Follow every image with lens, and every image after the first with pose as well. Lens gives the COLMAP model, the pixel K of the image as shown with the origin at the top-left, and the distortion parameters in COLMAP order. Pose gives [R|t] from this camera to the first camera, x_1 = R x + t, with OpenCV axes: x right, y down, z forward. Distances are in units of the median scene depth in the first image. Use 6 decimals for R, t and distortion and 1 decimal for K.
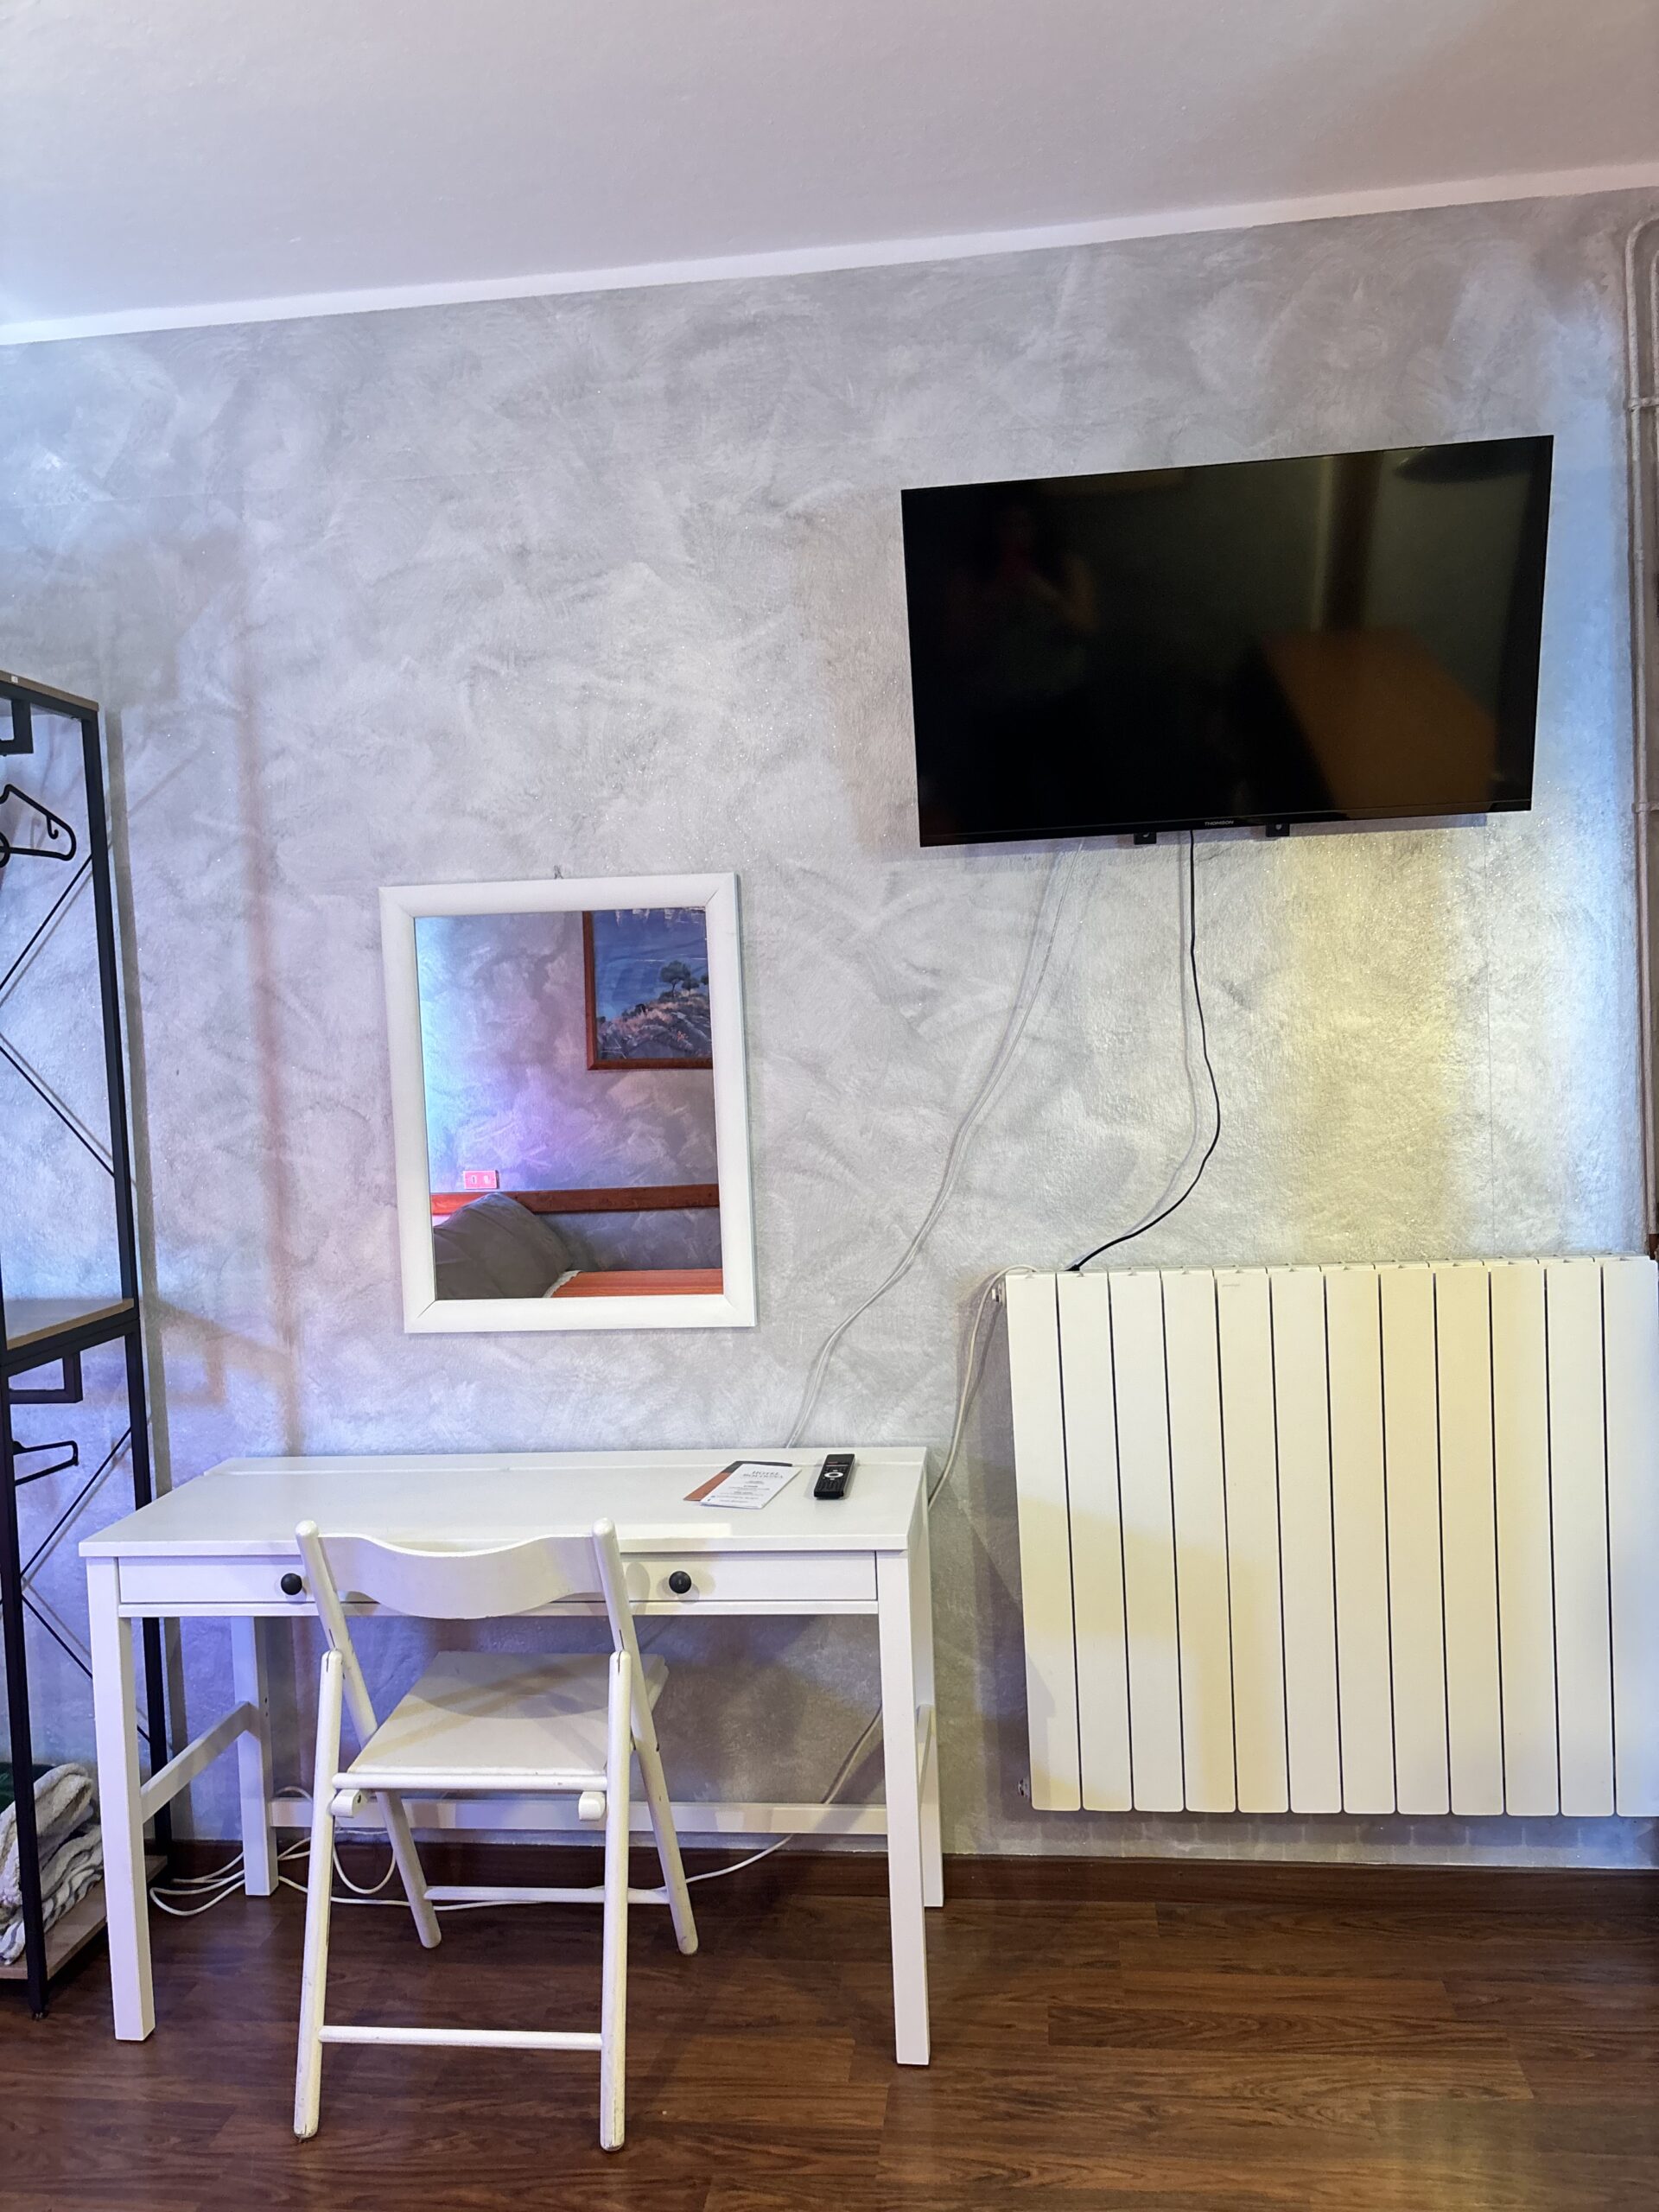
lens RADIAL K [[1680.6, 0, 826.4], [0, 1680.6, 1109.9], [0, 0, 1]] dist [0.033634, -0.037906]
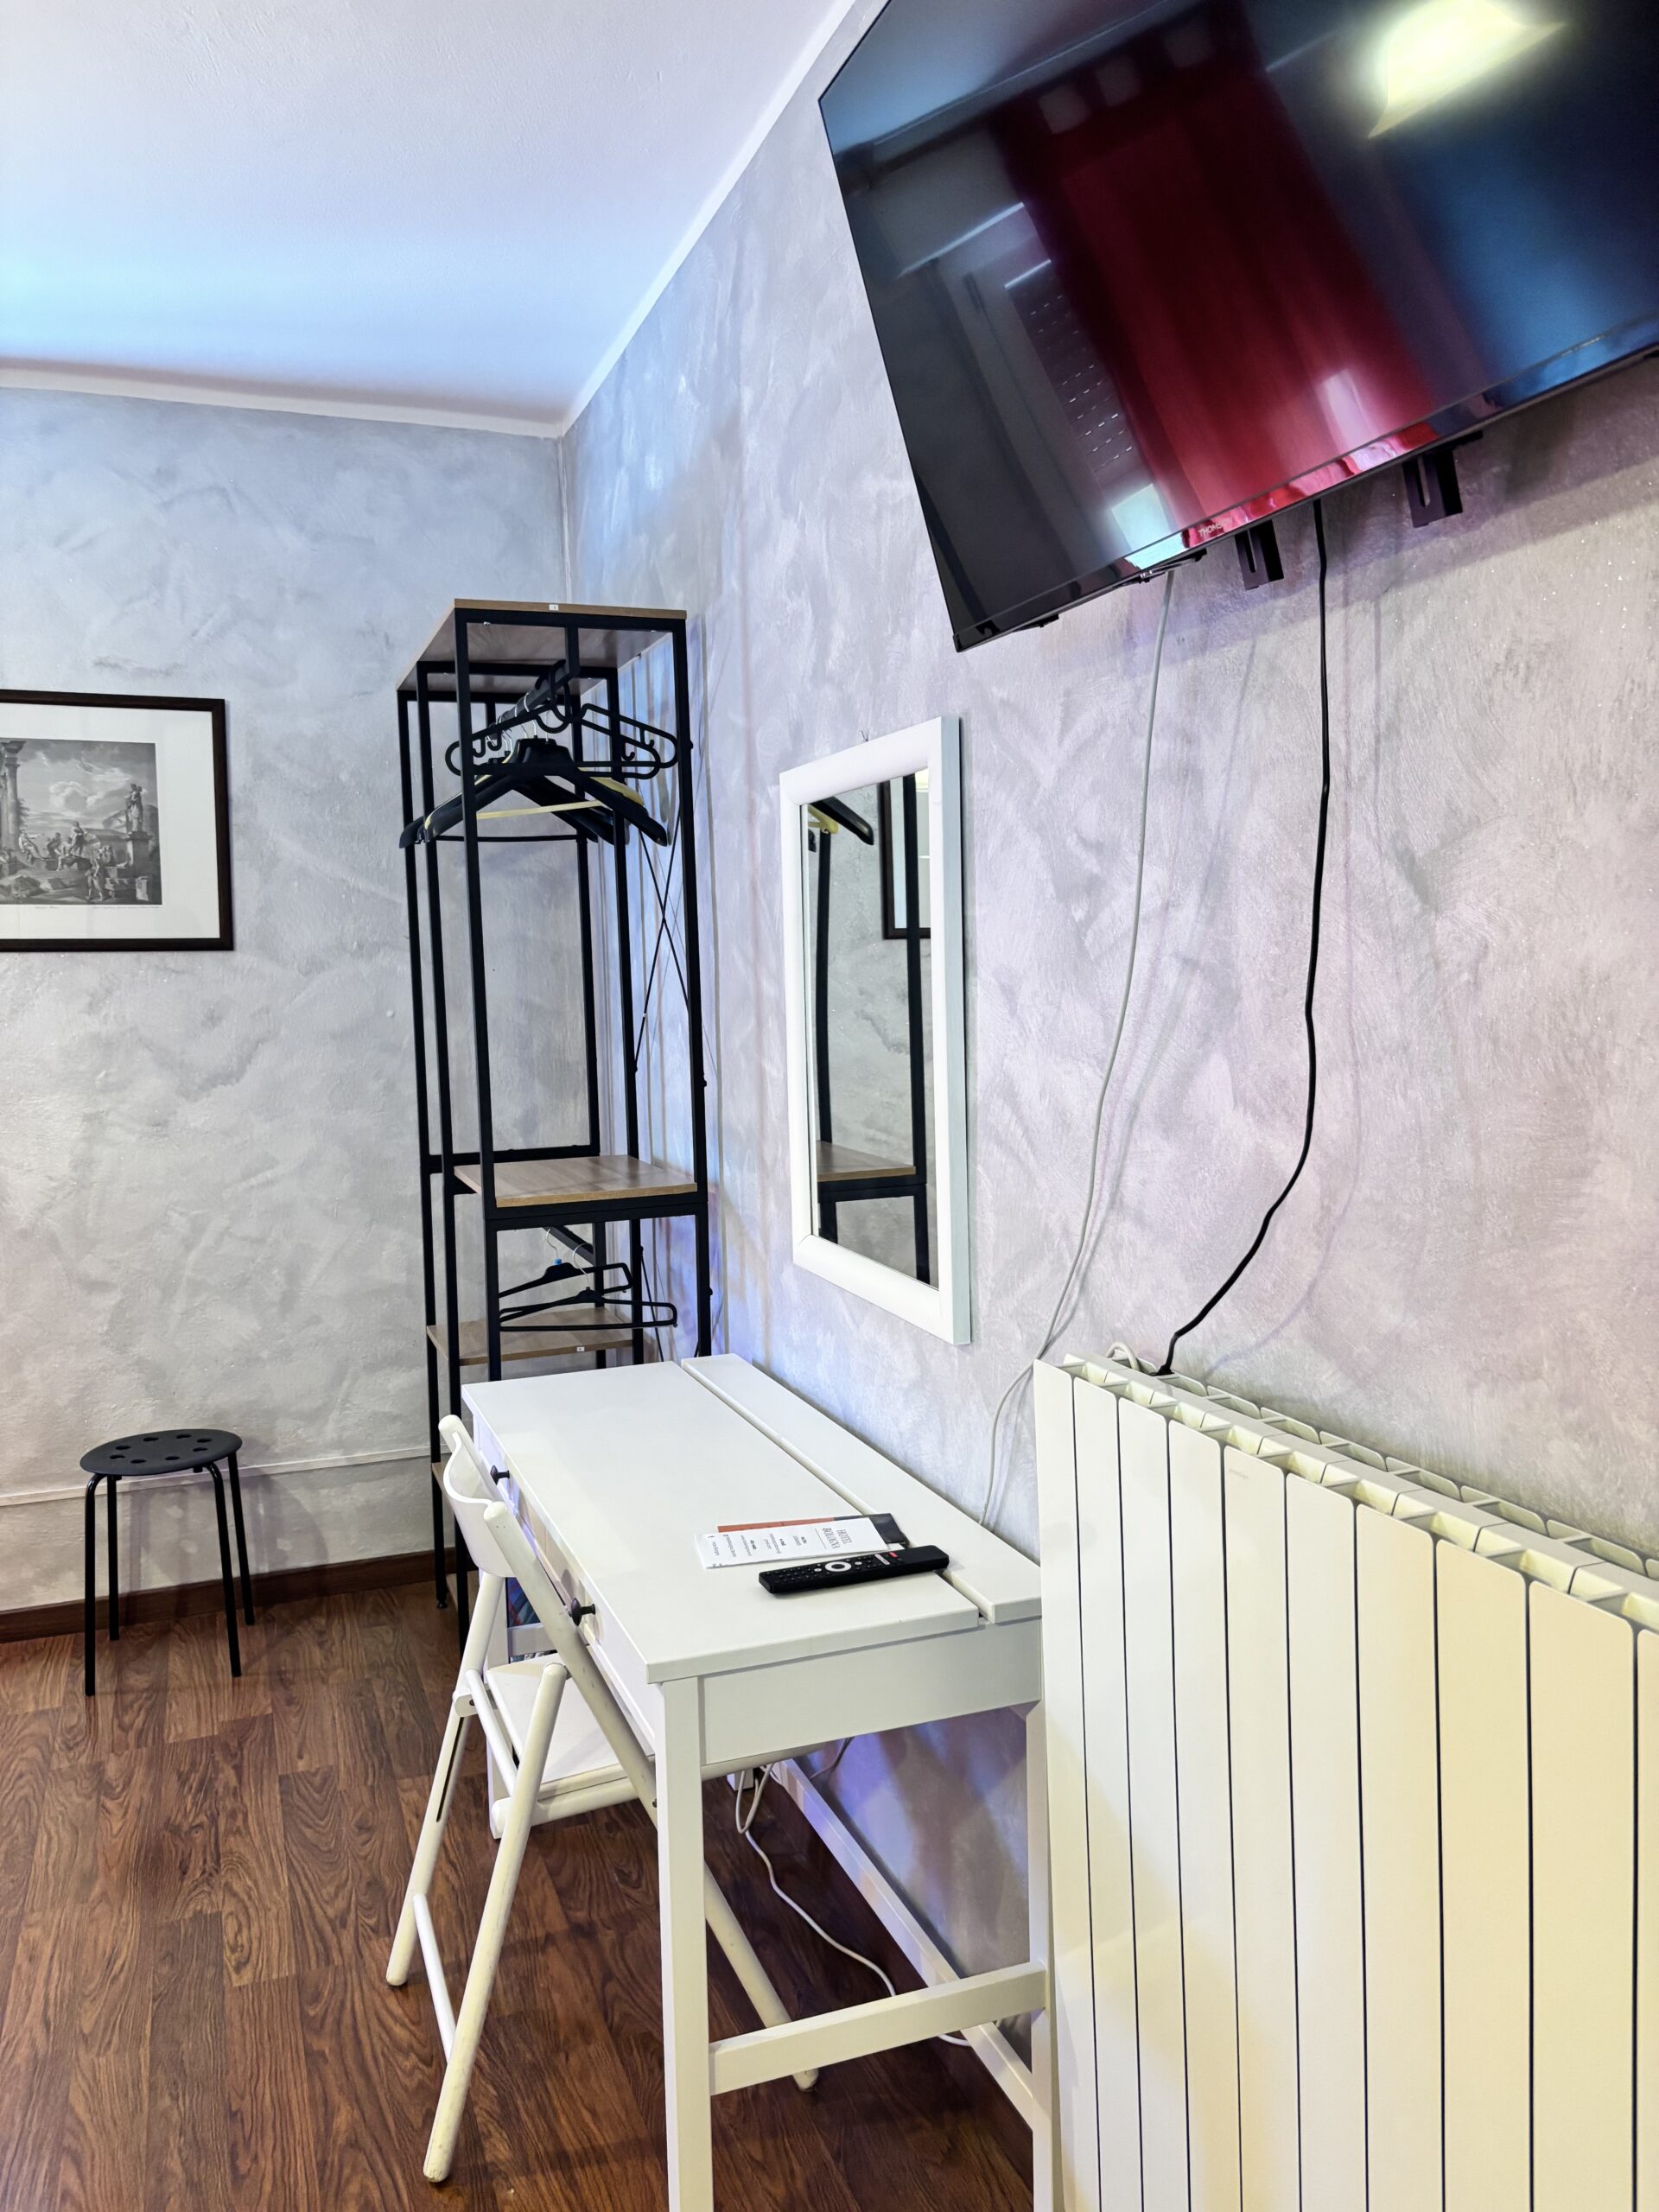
lens RADIAL K [[1680.6, 0, 826.3], [0, 1680.6, 1103.5], [0, 0, 1]] dist [0.033634, -0.037906]
pose [[0.453283, 0.102377, -0.885468, 0.577940], [-0.032180, 0.994614, 0.098523, -0.046494], [0.890786, -0.016165, 0.454136, 0.630938]]
